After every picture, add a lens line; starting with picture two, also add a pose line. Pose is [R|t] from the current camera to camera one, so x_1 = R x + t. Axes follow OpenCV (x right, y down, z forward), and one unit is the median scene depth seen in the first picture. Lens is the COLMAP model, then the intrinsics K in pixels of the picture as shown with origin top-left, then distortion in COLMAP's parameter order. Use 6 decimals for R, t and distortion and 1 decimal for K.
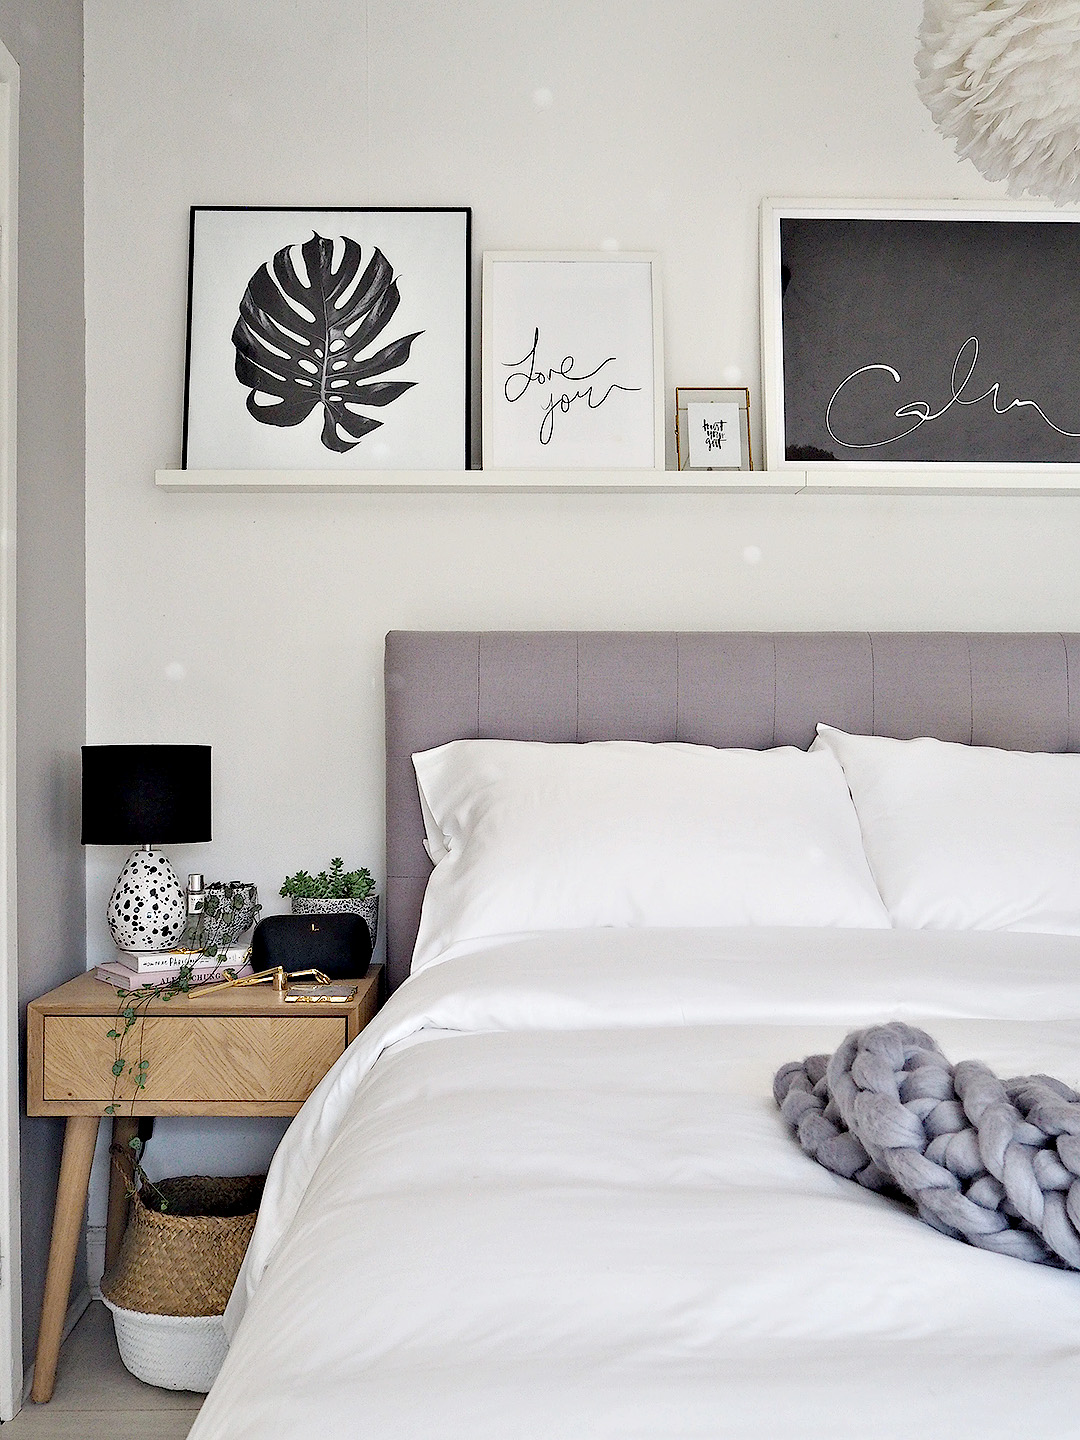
lens RADIAL K [[1458.5, 0, 540.0], [0, 1458.5, 720.0], [0, 0, 1]] dist [-0.014025, 0.001626]
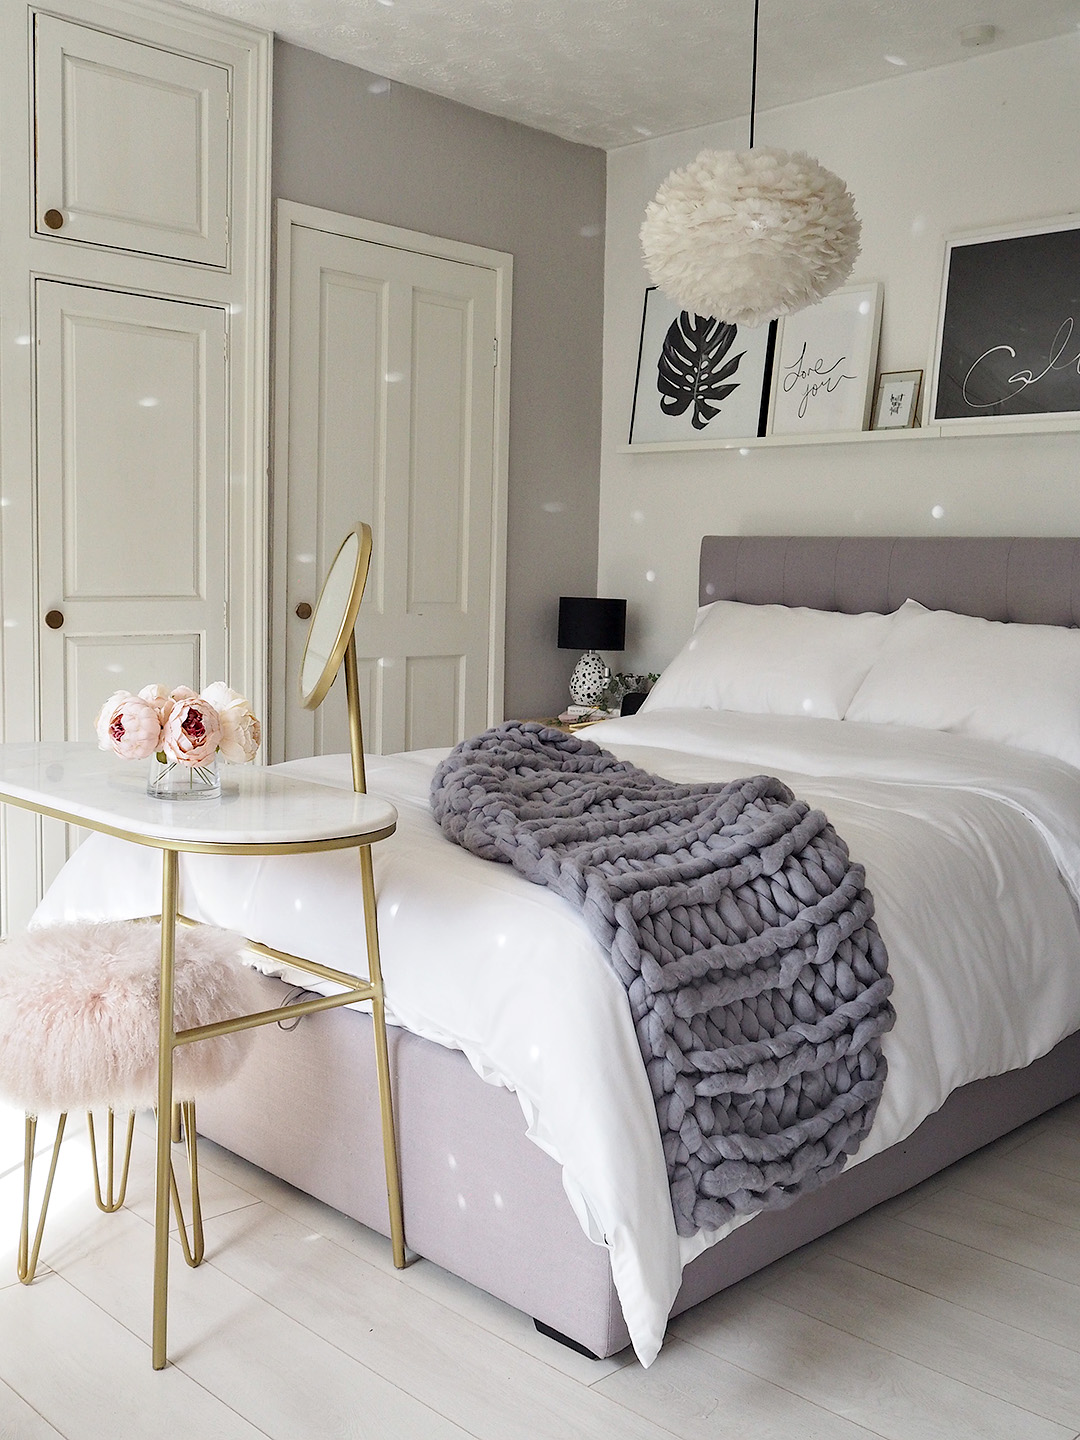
lens RADIAL K [[1458.5, 0, 540.0], [0, 1458.5, 720.0], [0, 0, 1]] dist [-0.014025, 0.001626]
pose [[0.689094, 0.093756, -0.718582, 1.068077], [-0.015844, 0.993308, 0.114407, -0.040630], [0.724499, -0.067452, 0.685968, -0.355228]]
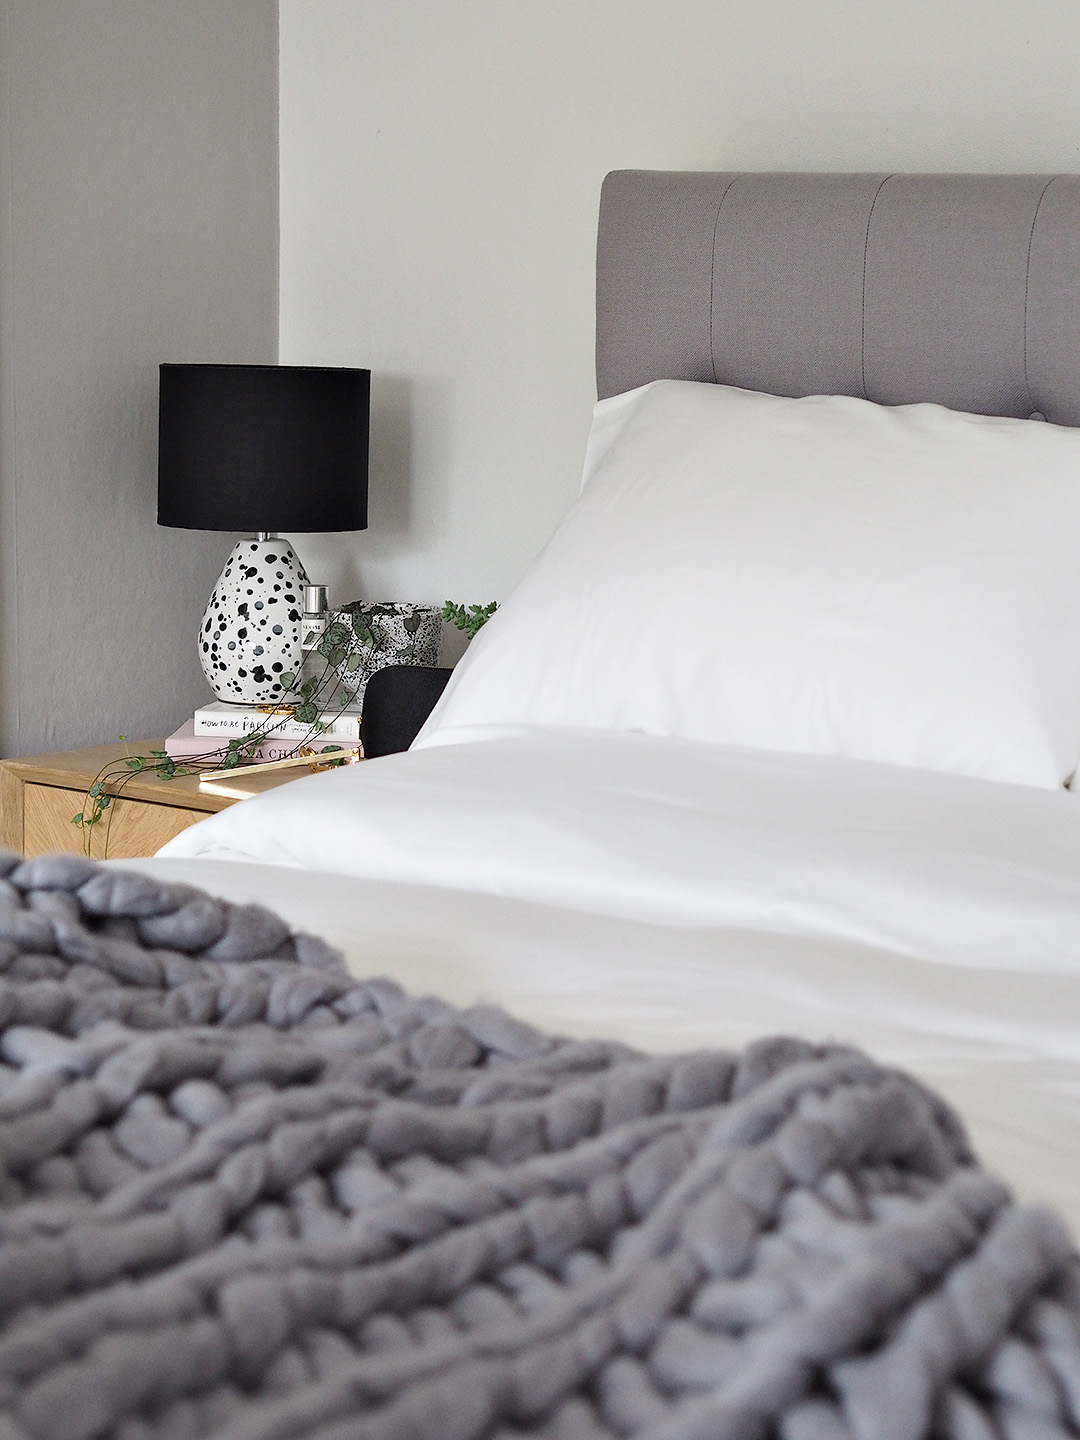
lens RADIAL K [[3977.6, 0, 540.0], [0, 3977.6, 720.0], [0, 0, 1]] dist [0.159494, -0.035801]
pose [[0.757553, 0.099464, -0.645151, 0.901568], [-0.005514, 0.989263, 0.146042, -0.079095], [0.652750, -0.107077, 0.749968, -0.170559]]
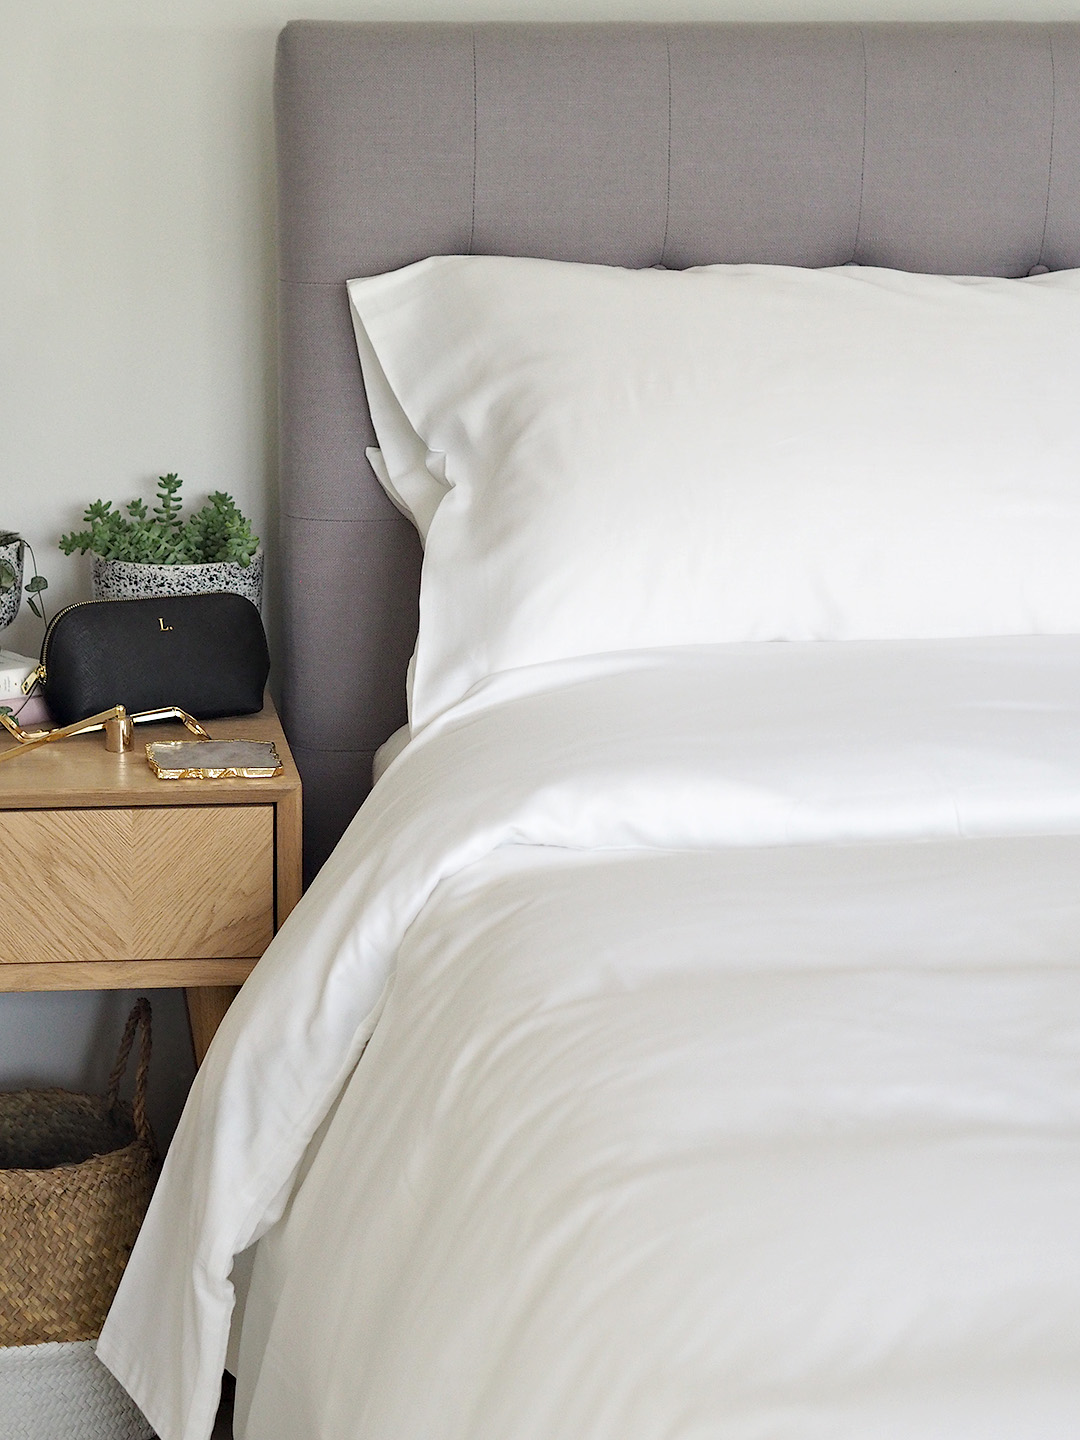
lens RADIAL K [[3977.6, 0, 540.0], [0, 3977.6, 720.0], [0, 0, 1]] dist [0.159494, -0.035801]
pose [[0.991192, -0.017962, 0.131212, -0.208565], [-0.013193, 0.972440, 0.232781, -0.153649], [-0.131777, -0.232462, 0.963637, -0.377889]]
